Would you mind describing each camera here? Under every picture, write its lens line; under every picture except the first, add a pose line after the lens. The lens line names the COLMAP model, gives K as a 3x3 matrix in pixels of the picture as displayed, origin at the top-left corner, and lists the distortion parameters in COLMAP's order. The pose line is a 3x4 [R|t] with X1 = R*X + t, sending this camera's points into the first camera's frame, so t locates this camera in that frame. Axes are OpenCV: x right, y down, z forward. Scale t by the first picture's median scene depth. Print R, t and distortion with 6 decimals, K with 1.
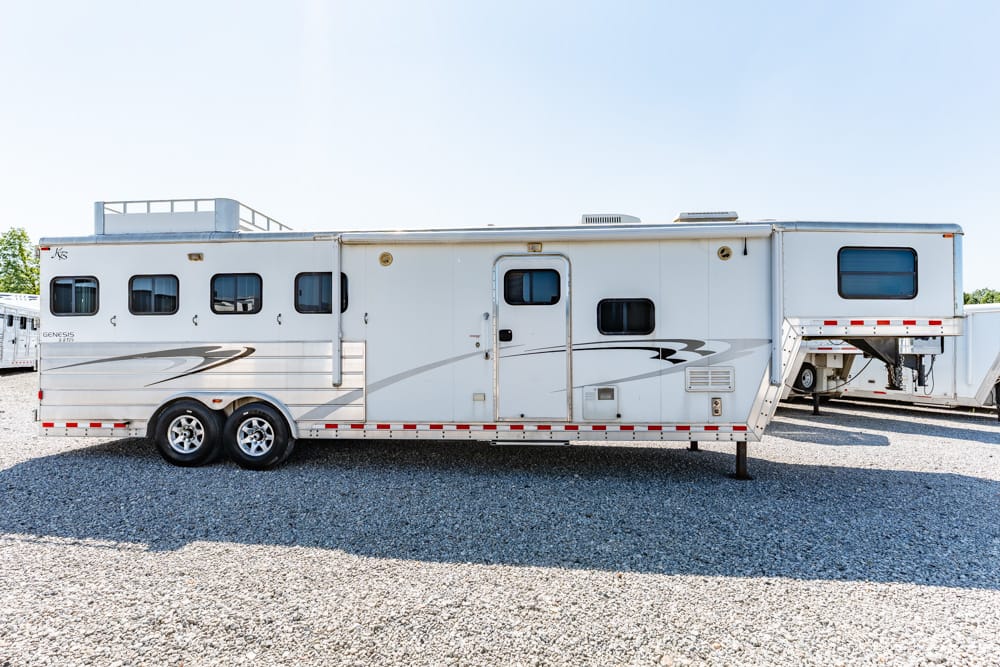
lens RADIAL K [[399.4, 0, 500.0], [0, 399.4, 333.5], [0, 0, 1]] dist [0.000334, 0.000037]
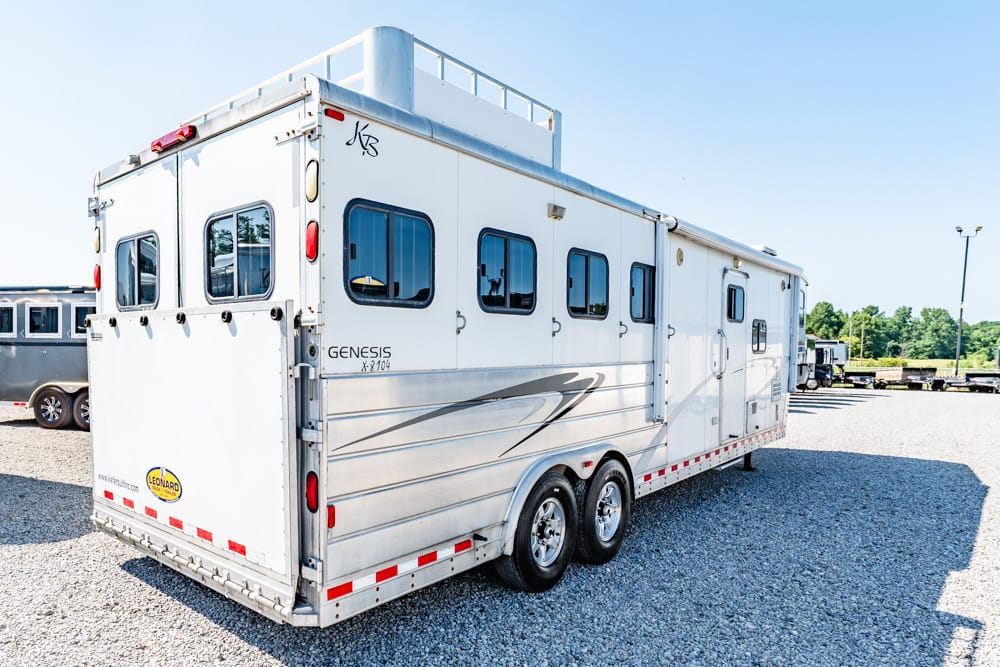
lens RADIAL K [[634.1, 0, 501.6], [0, 634.1, 366.1], [0, 0, 1]] dist [-0.063547, -0.000438]
pose [[0.605659, -0.015883, 0.795566, -1.507394], [-0.024689, 0.998944, 0.038738, -0.010754], [-0.795342, -0.043103, 0.604627, 0.525487]]
